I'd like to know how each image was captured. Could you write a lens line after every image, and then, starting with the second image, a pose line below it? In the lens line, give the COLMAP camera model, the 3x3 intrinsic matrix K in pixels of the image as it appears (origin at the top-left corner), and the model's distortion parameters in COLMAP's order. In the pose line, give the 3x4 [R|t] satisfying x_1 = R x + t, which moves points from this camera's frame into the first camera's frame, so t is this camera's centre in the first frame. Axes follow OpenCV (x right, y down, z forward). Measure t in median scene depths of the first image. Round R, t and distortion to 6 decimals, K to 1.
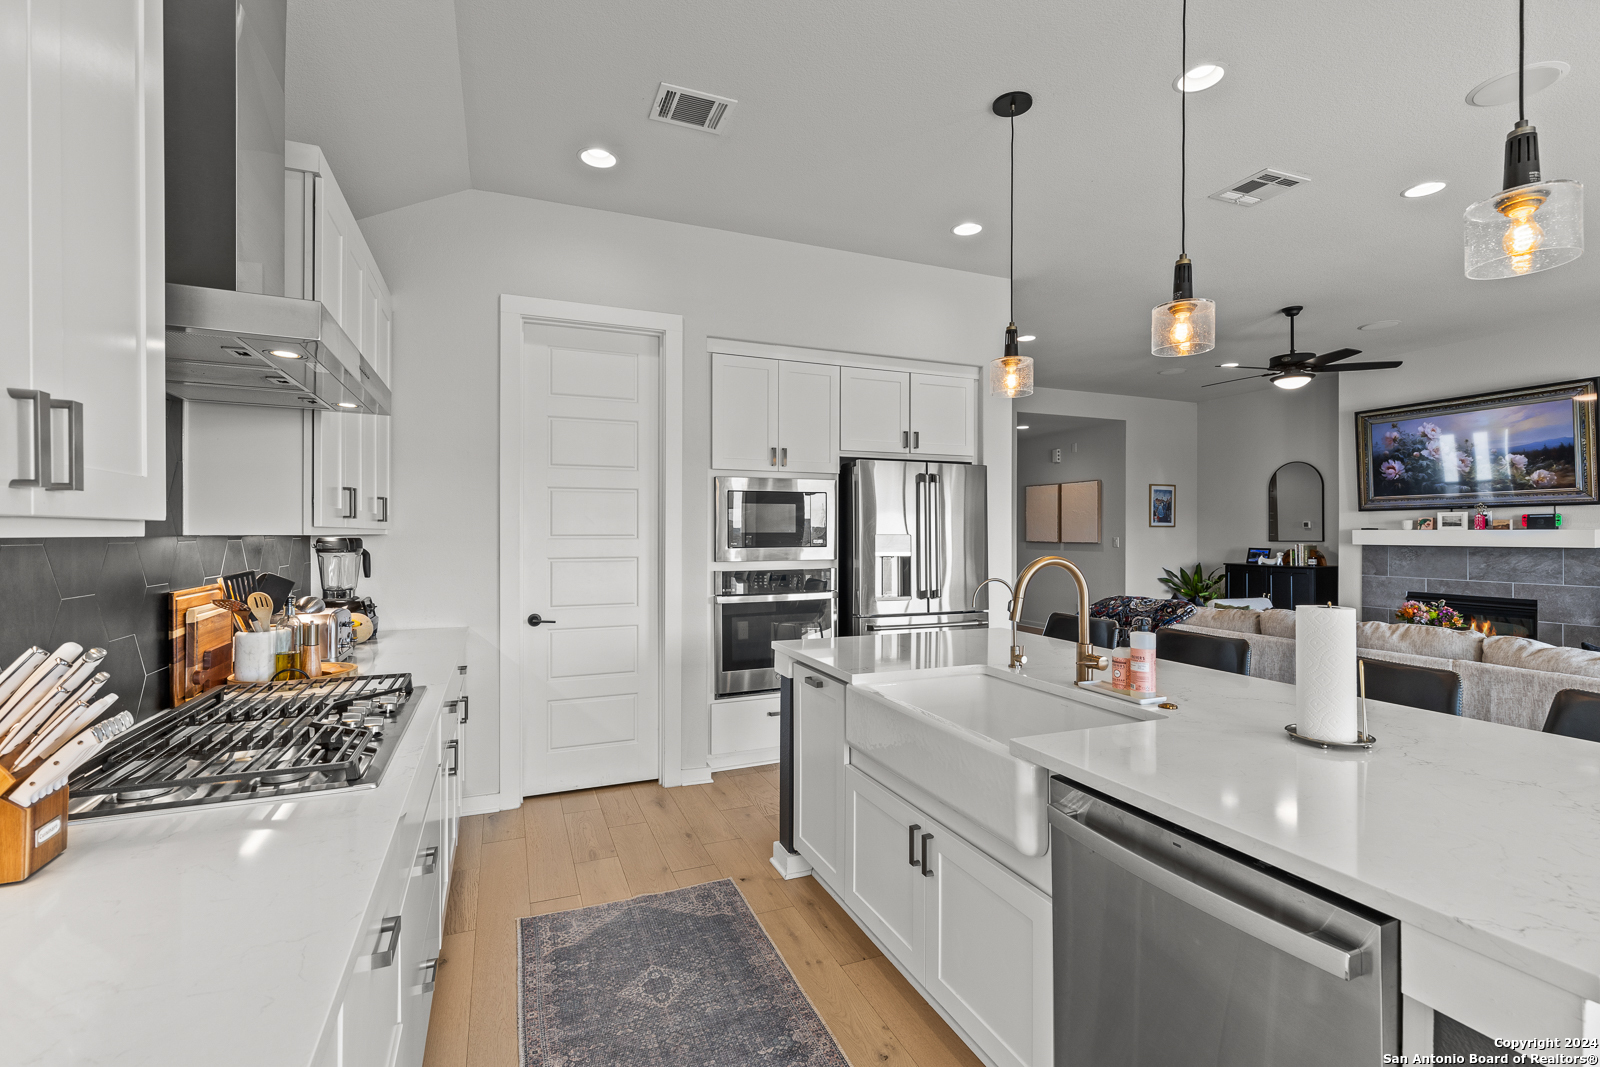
lens RADIAL K [[724.5, 0, 800.2], [0, 724.5, 536.4], [0, 0, 1]] dist [-0.001147, -0.000156]
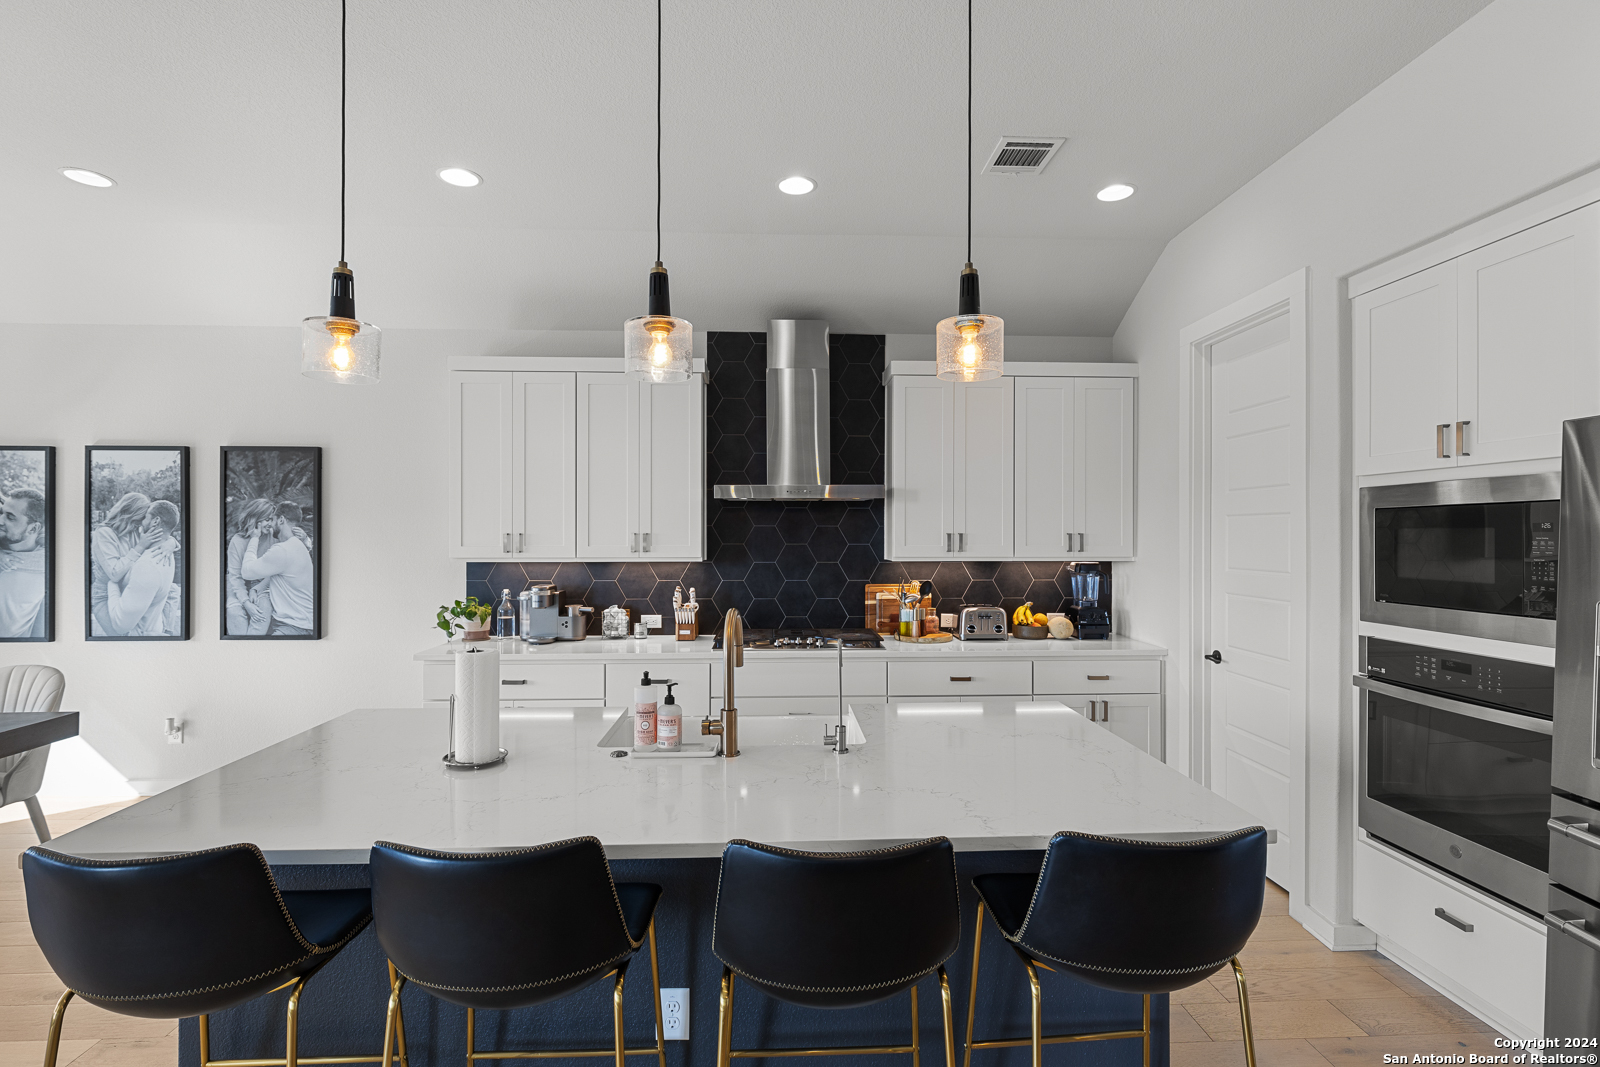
lens RADIAL K [[724.5, 0, 797.1], [0, 724.5, 529.0], [0, 0, 1]] dist [-0.001147, -0.000156]
pose [[-0.349384, -0.001482, -0.936979, 1.657639], [-0.002824, 0.999996, -0.000528, -0.116450], [0.936975, 0.002462, -0.349386, 1.924501]]
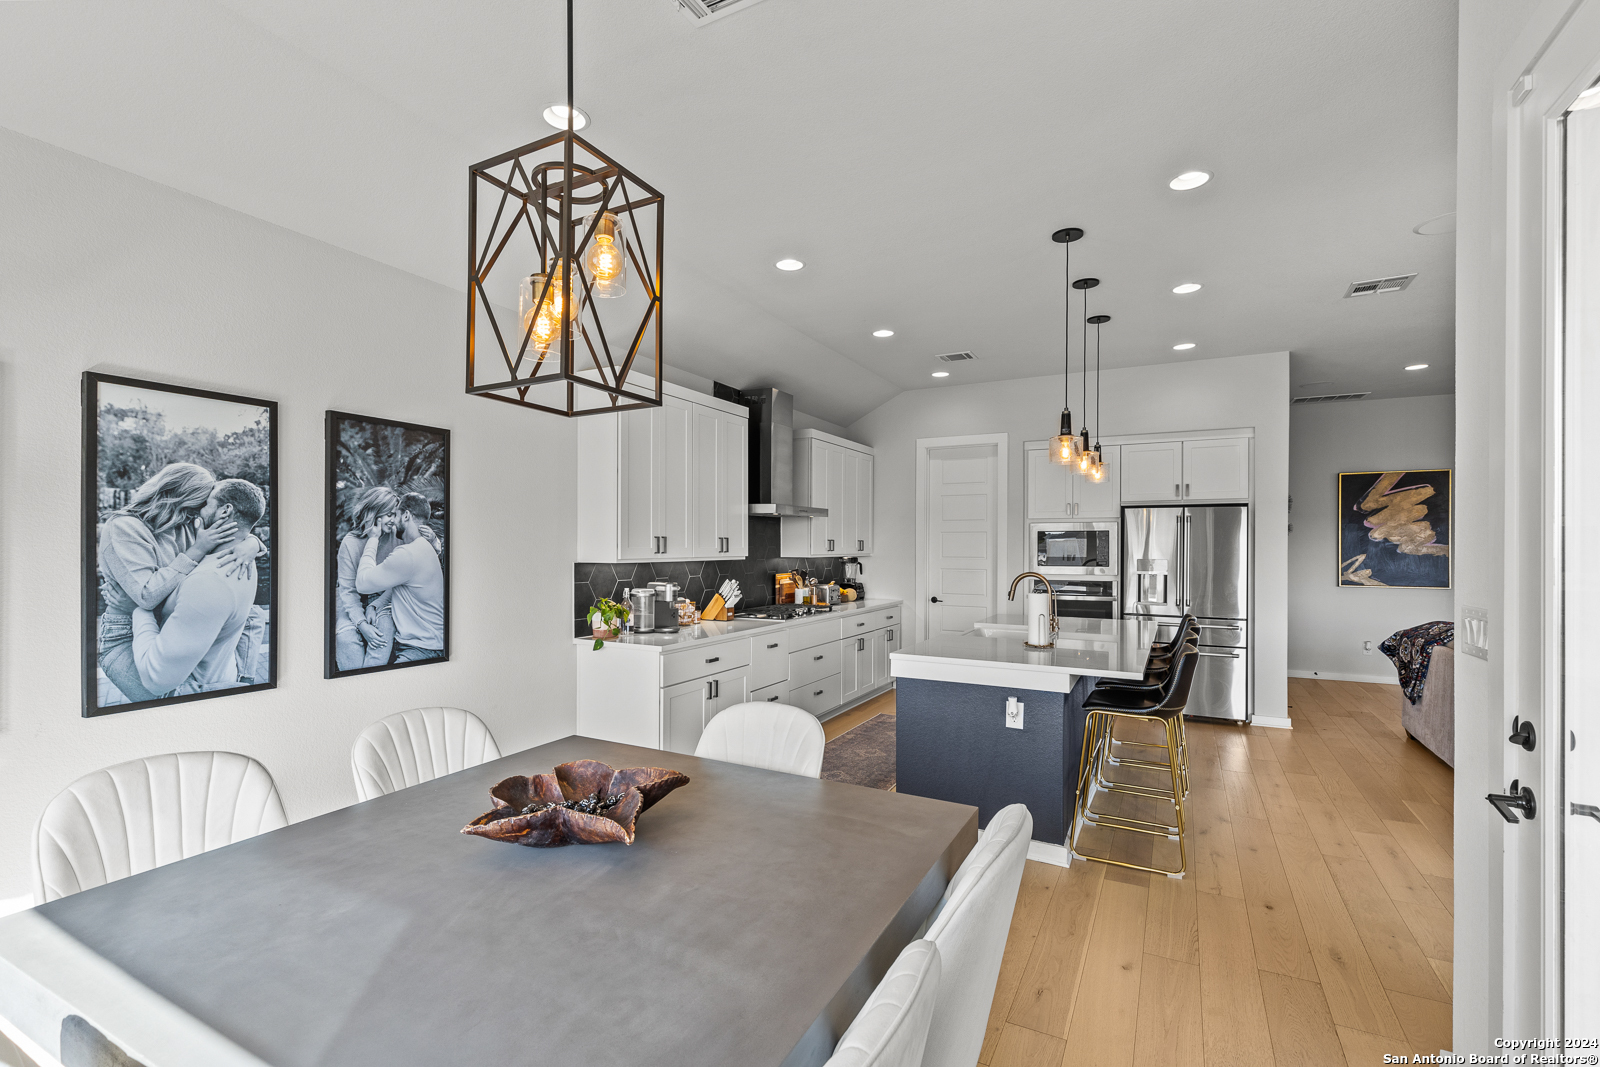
lens RADIAL K [[724.5, 0, 795.3], [0, 724.5, 544.3], [0, 0, 1]] dist [-0.001147, -0.000156]
pose [[0.631476, 0.000121, -0.775396, 2.177485], [-0.004830, 0.999981, -0.003778, -0.059305], [0.775381, 0.006131, 0.631465, -1.280192]]
